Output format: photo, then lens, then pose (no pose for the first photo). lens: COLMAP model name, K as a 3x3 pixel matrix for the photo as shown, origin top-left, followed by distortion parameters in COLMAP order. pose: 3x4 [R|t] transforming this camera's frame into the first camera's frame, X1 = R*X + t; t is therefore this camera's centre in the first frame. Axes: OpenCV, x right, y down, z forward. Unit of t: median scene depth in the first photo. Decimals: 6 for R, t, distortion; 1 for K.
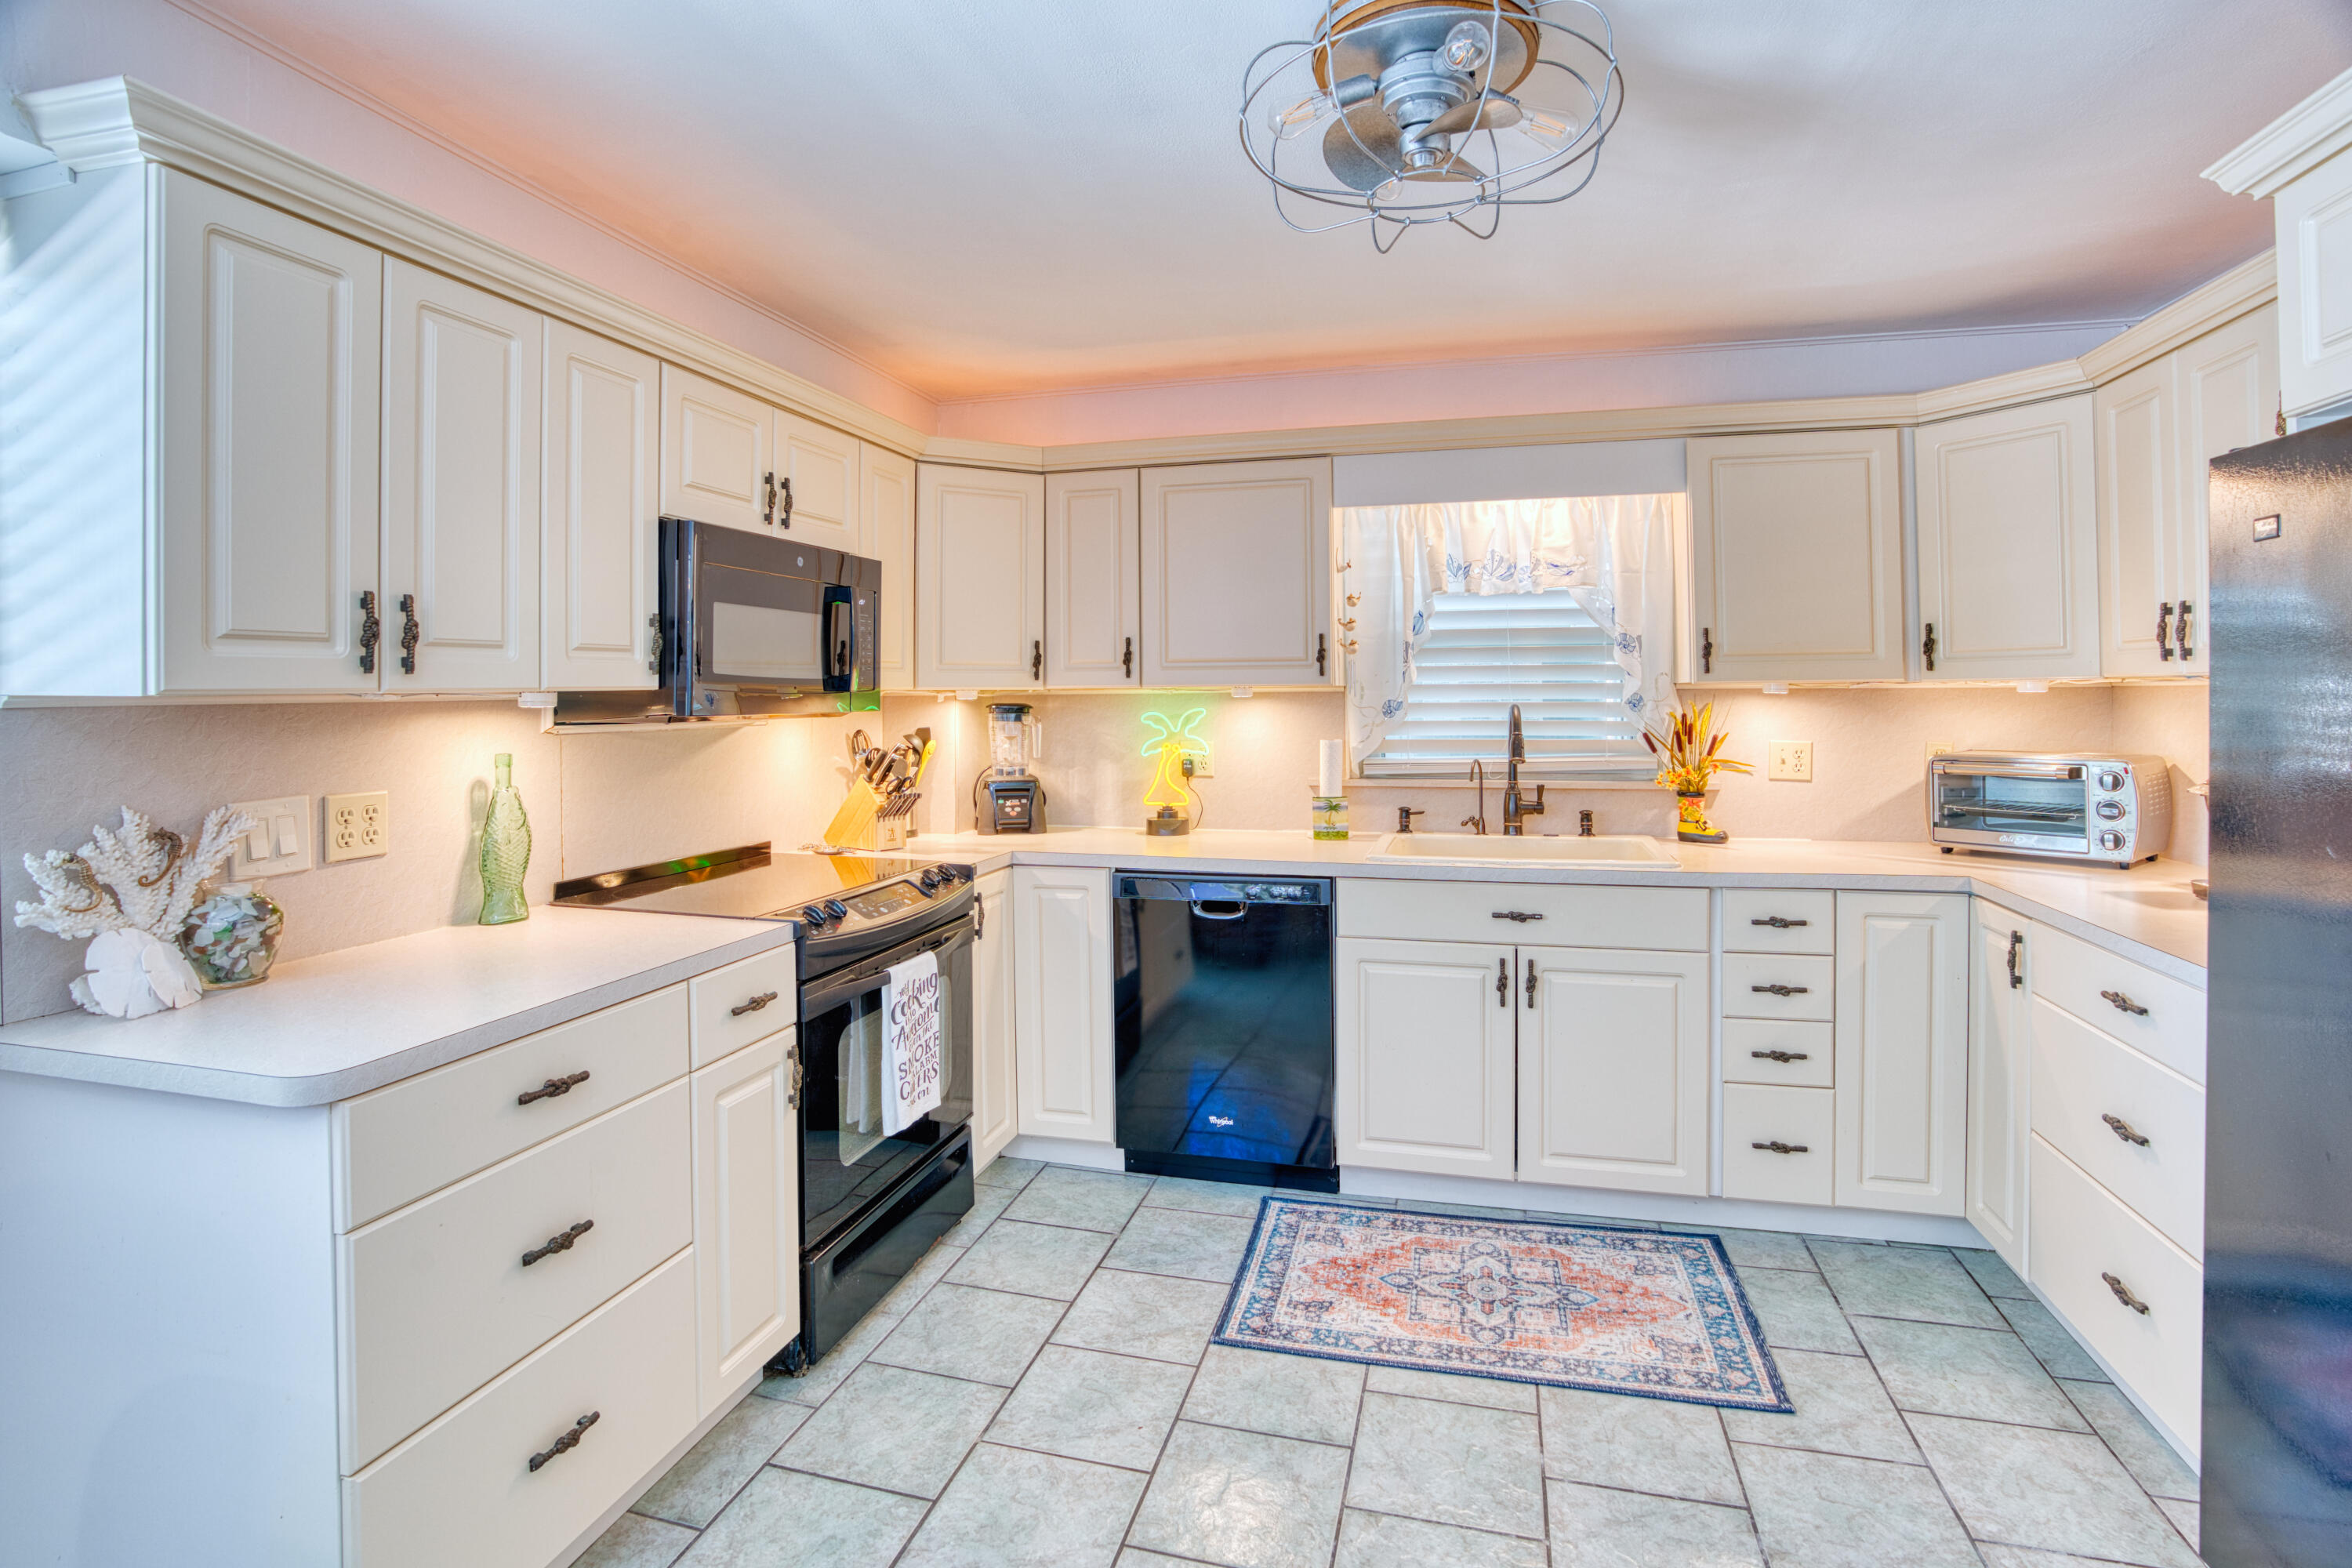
lens RADIAL K [[1116.4, 0, 1179.0], [0, 1116.4, 699.4], [0, 0, 1]] dist [-0.074523, 0.028733]
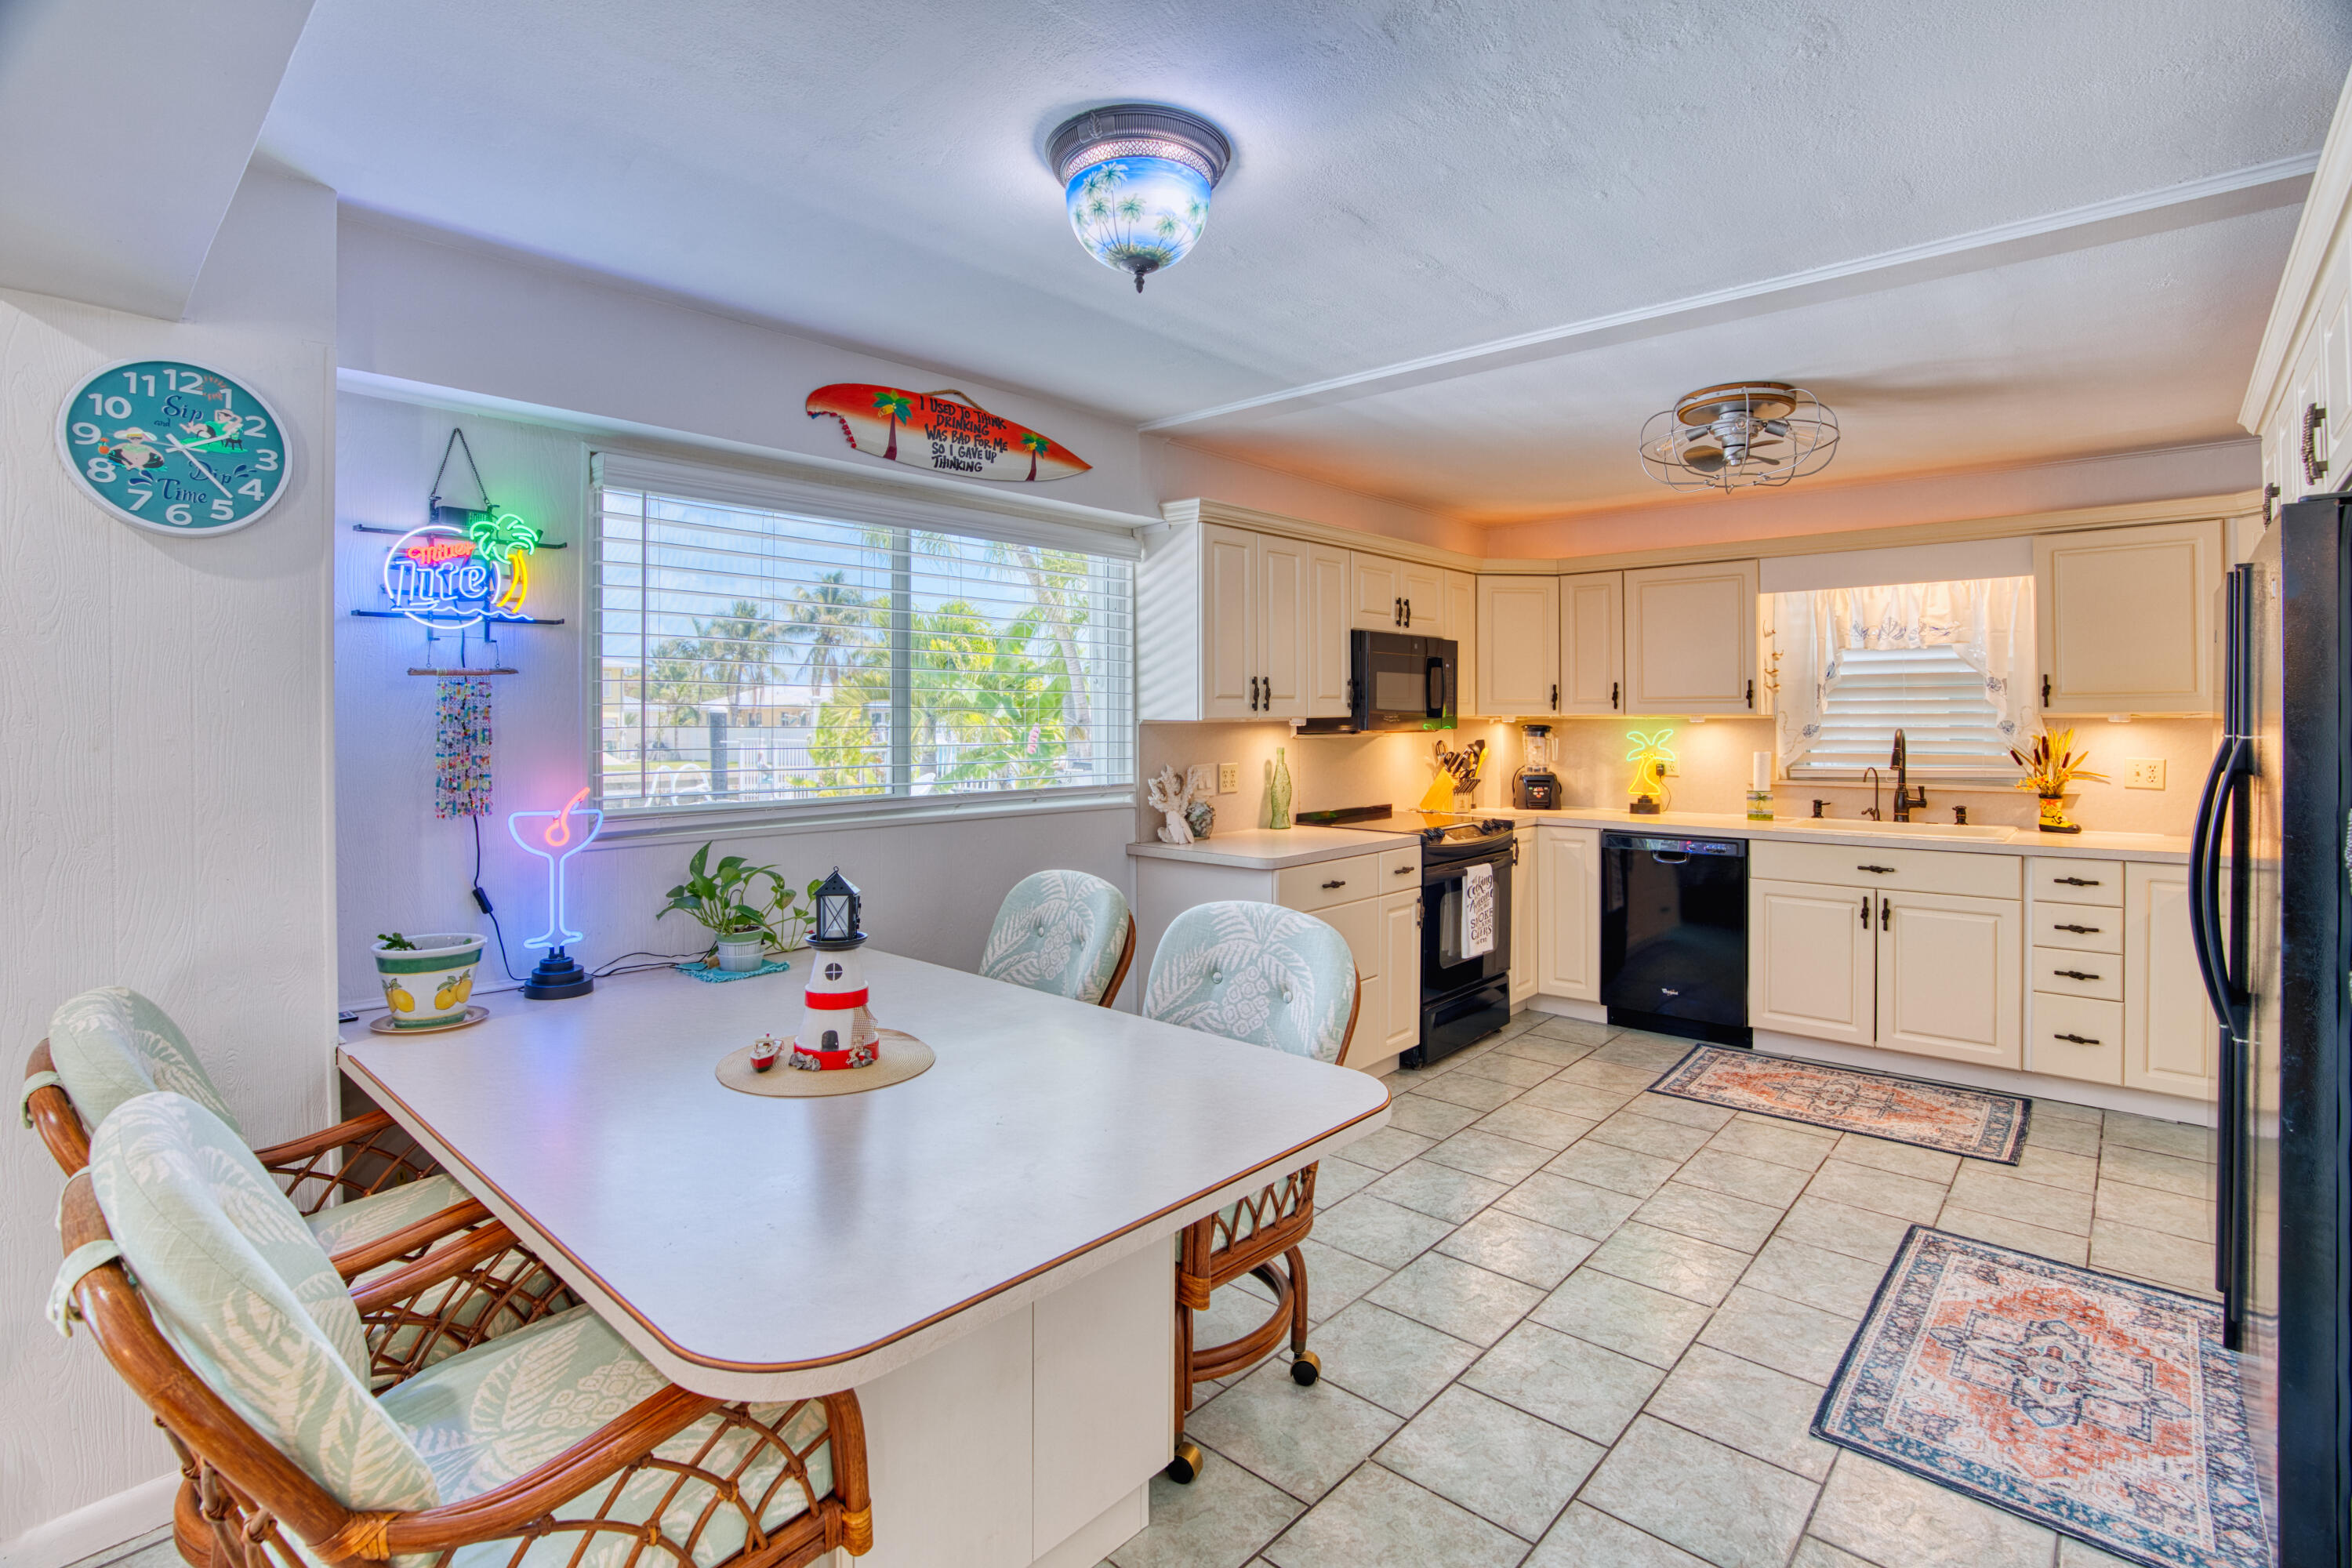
lens RADIAL K [[1116.4, 0, 1179.0], [0, 1116.4, 699.4], [0, 0, 1]] dist [-0.074523, 0.028733]
pose [[0.891194, -0.001775, -0.453620, 0.127415], [-0.006181, 0.999852, -0.016056, -0.005251], [0.453581, 0.017113, 0.891051, -0.734097]]
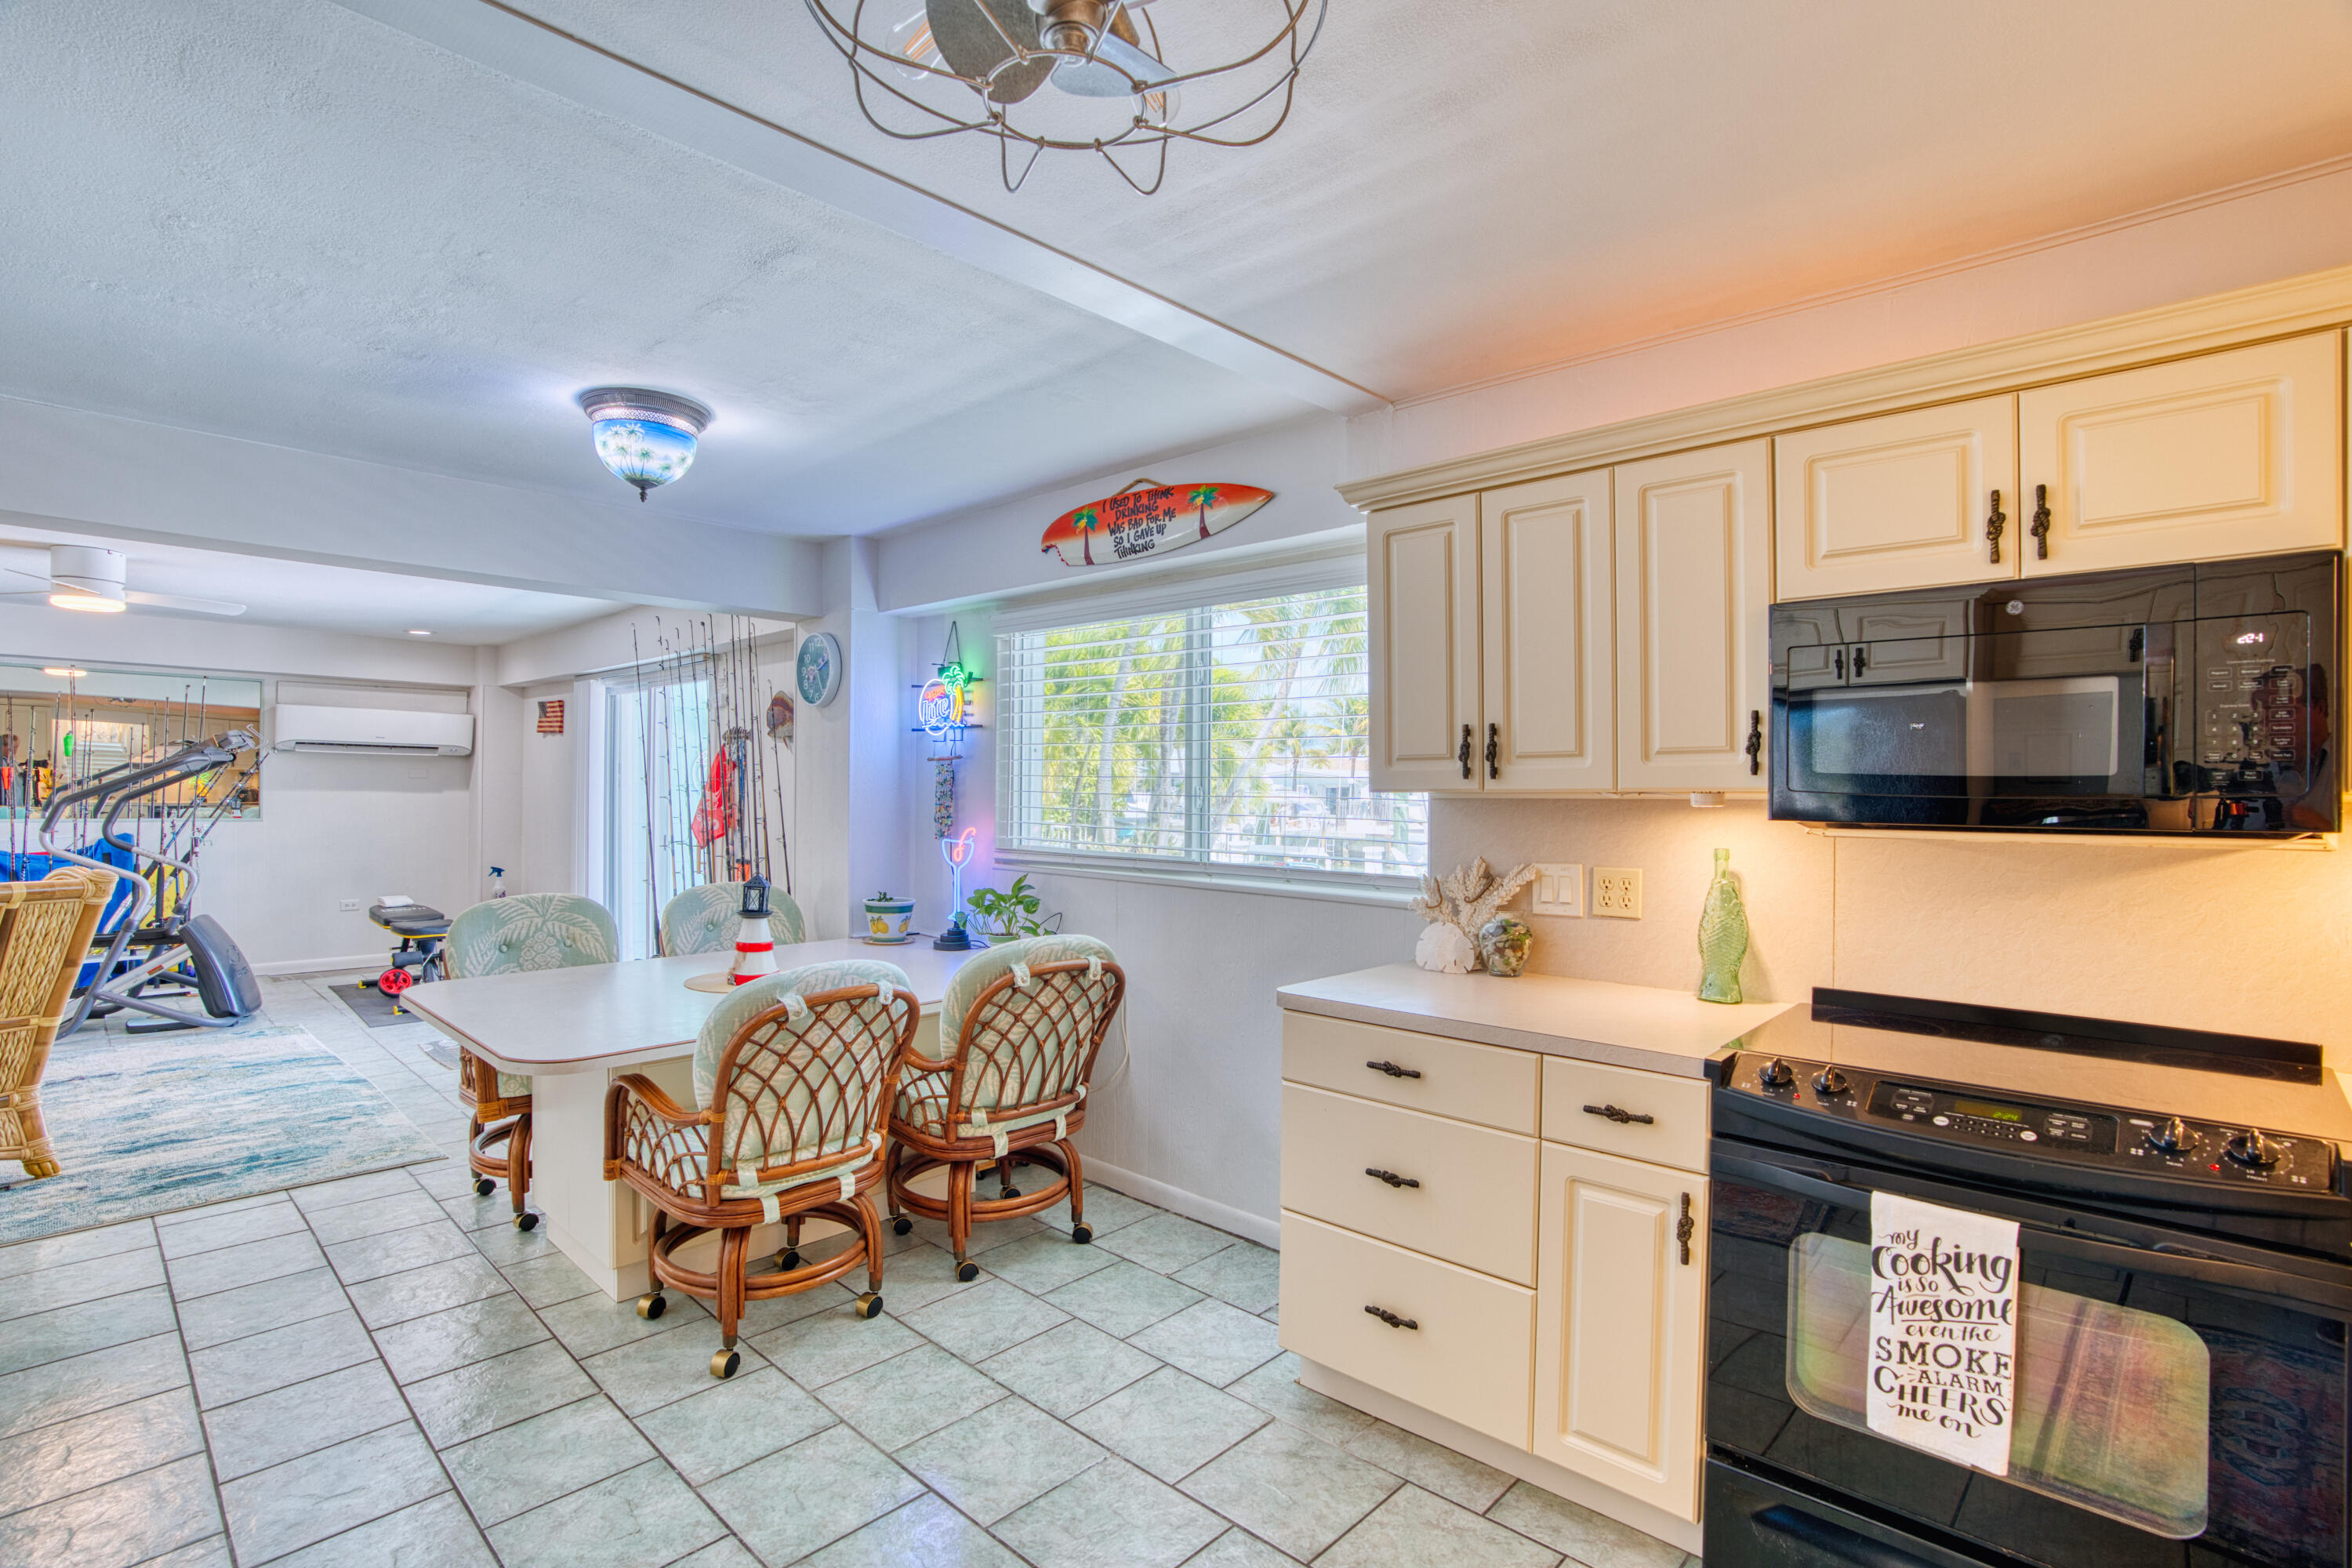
lens RADIAL K [[1135.7, 0, 1176.2], [0, 1135.7, 777.8], [0, 0, 1]] dist [-0.074575, 0.032167]
pose [[-0.476742, -0.005263, -0.879028, 0.472374], [-0.007539, 0.999970, -0.001898, -0.010908], [0.879011, 0.005722, -0.476767, 0.794100]]
